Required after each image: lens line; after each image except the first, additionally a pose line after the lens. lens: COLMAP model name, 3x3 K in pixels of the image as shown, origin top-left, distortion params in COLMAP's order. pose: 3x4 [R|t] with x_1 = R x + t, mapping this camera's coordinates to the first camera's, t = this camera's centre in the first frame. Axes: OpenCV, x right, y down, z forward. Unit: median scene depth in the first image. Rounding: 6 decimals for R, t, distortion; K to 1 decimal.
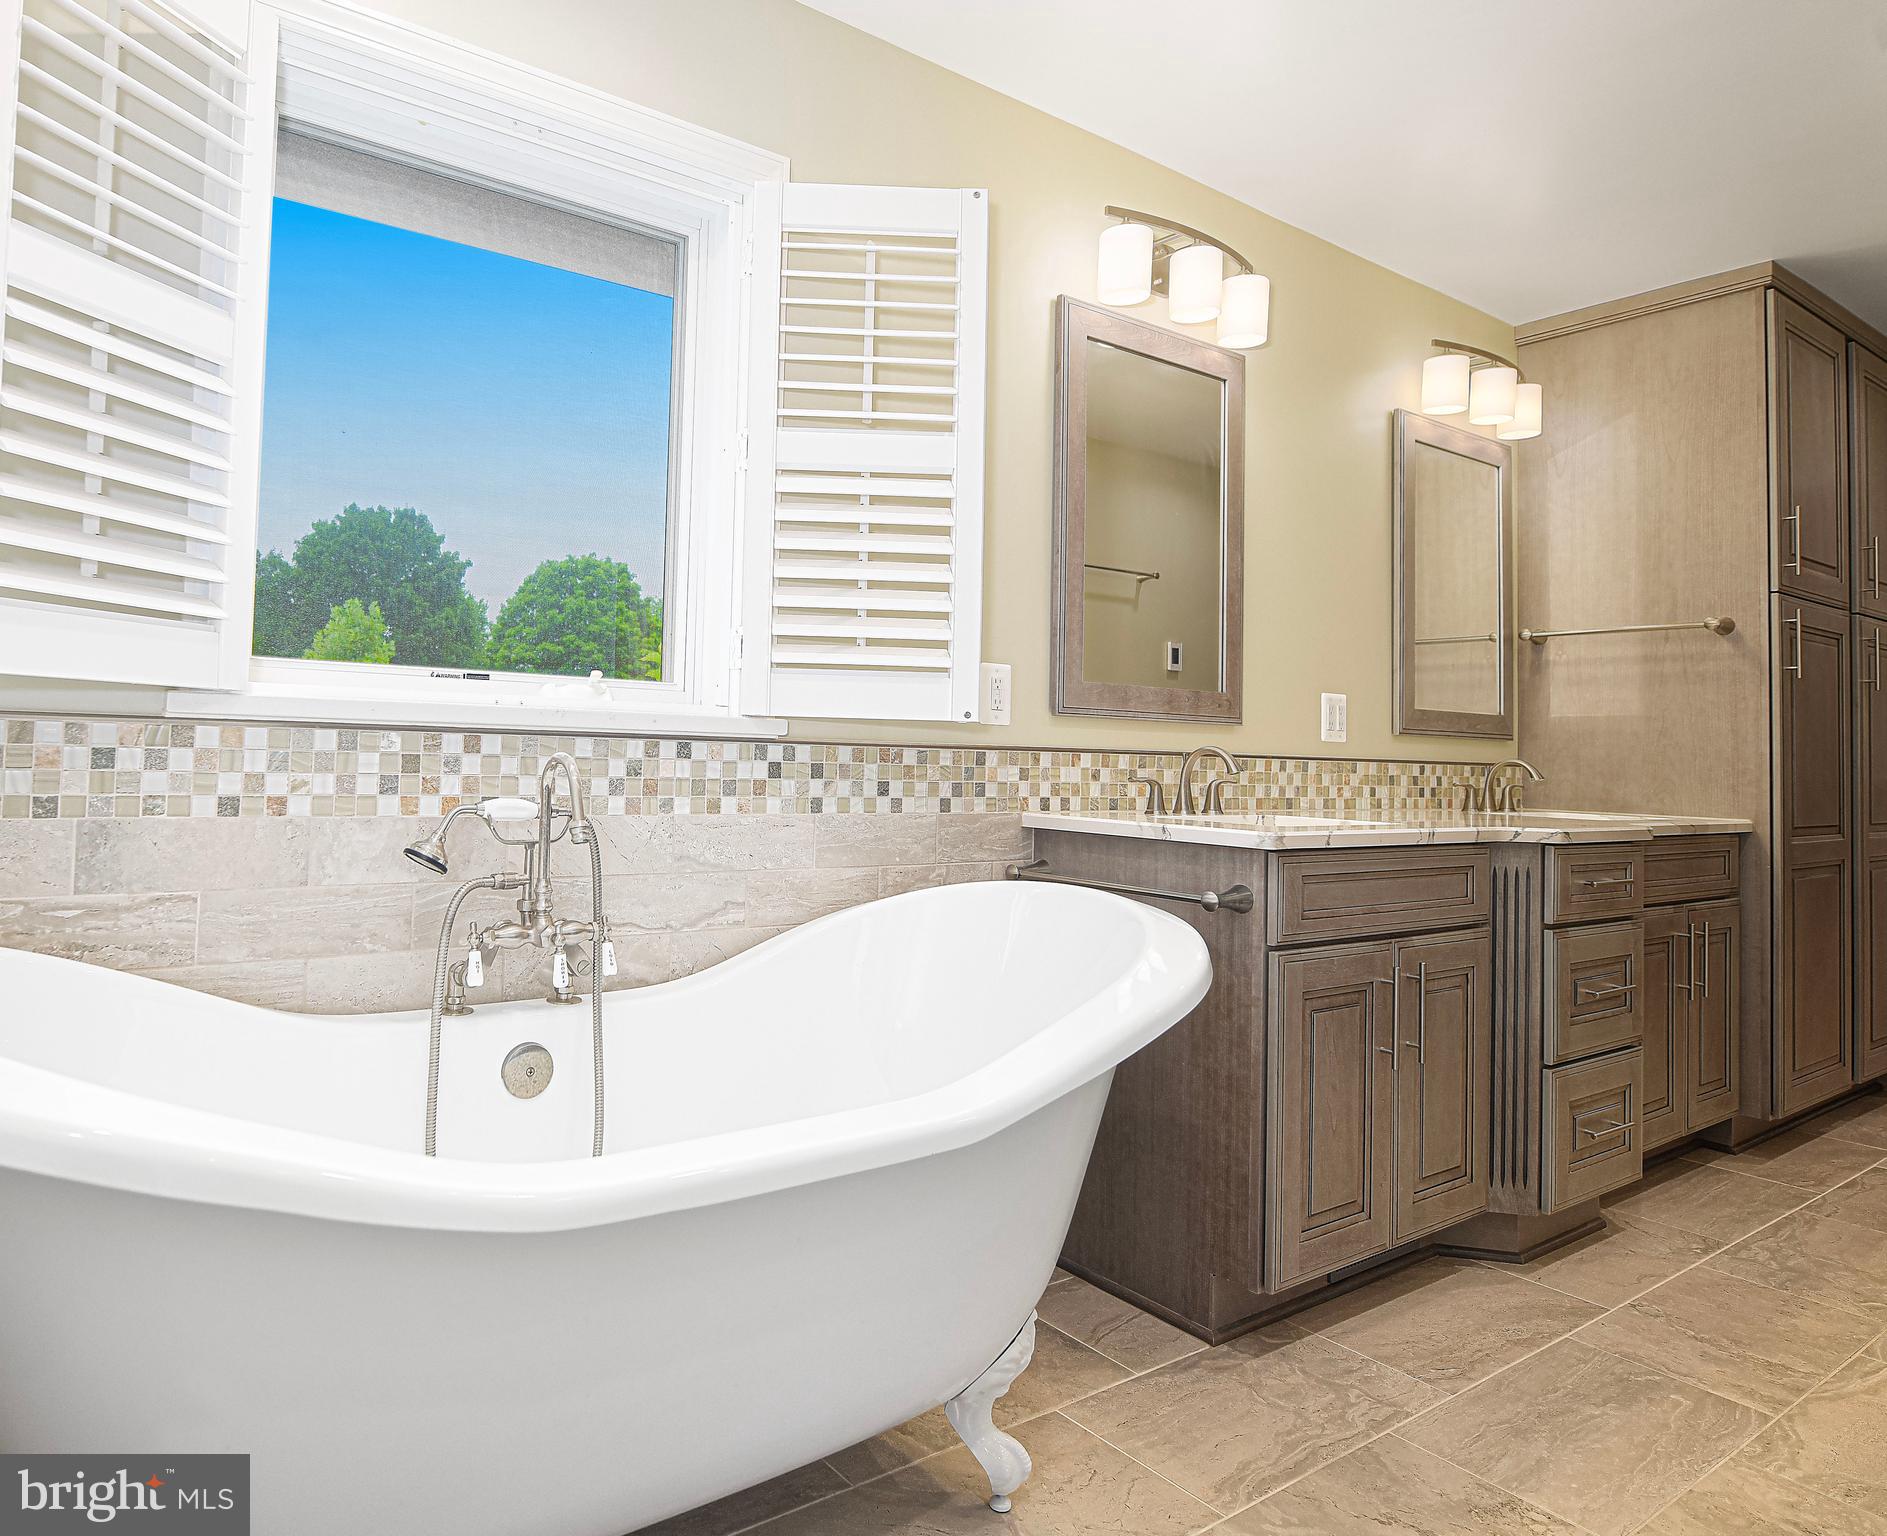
lens RADIAL K [[1090.7, 0, 780.7], [0, 1090.7, 710.3], [0, 0, 1]] dist [-0.007553, -0.002166]
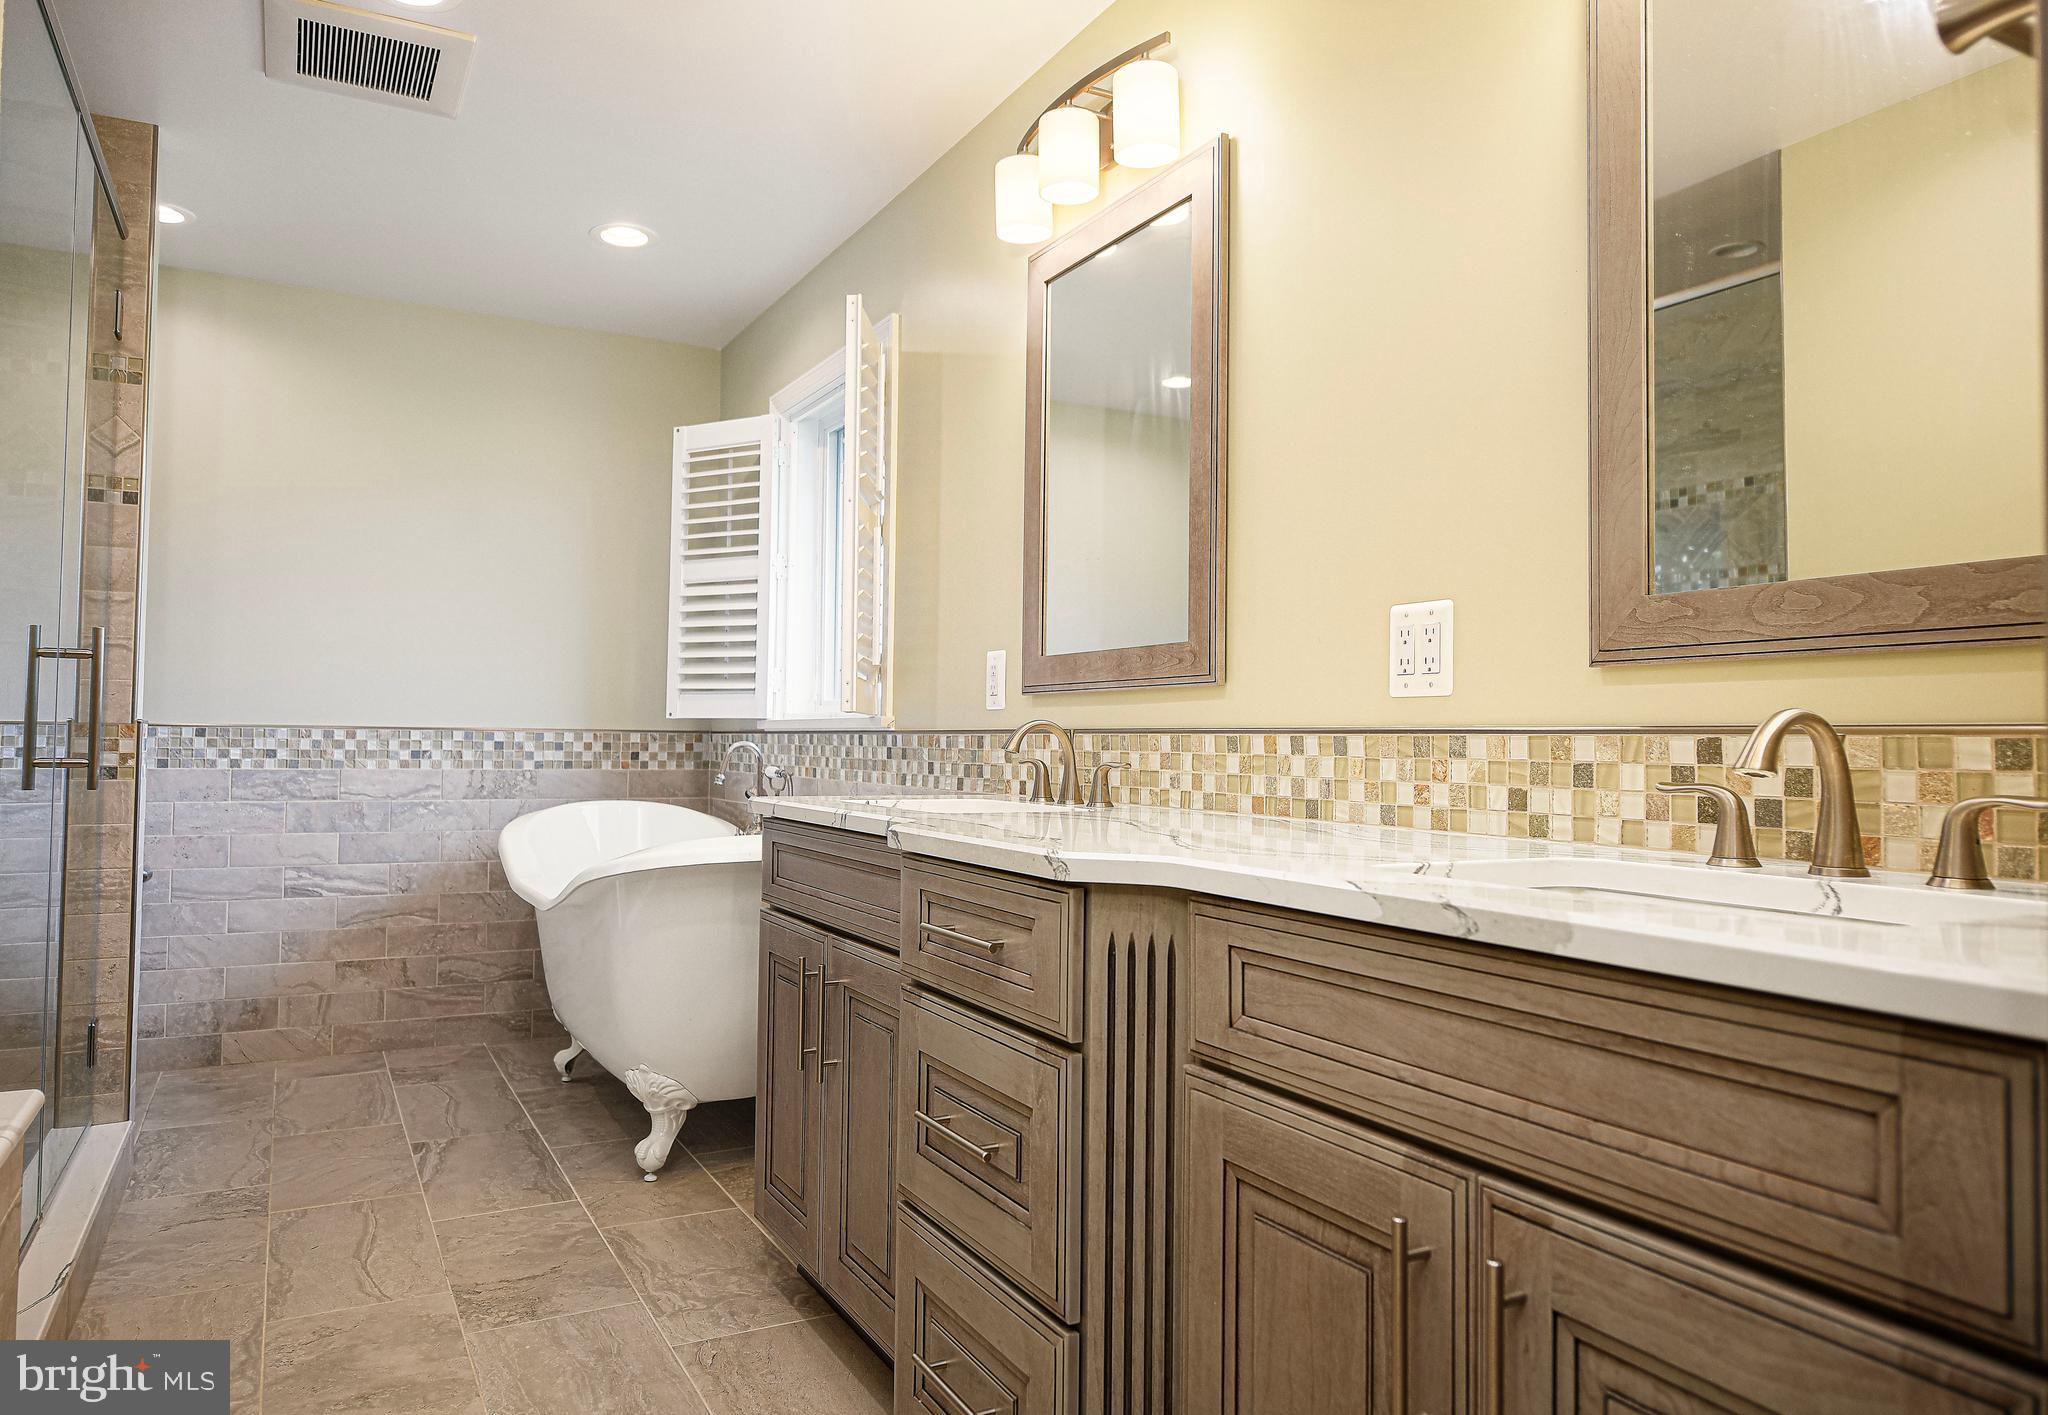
lens RADIAL K [[1315.8, 0, 1028.0], [0, 1315.8, 693.2], [0, 0, 1]] dist [-0.000061, -0.001819]
pose [[-0.037606, -0.064240, -0.997226, 1.188276], [0.026278, 0.997523, -0.065250, 0.066110], [0.998947, -0.028659, -0.035824, 0.879452]]
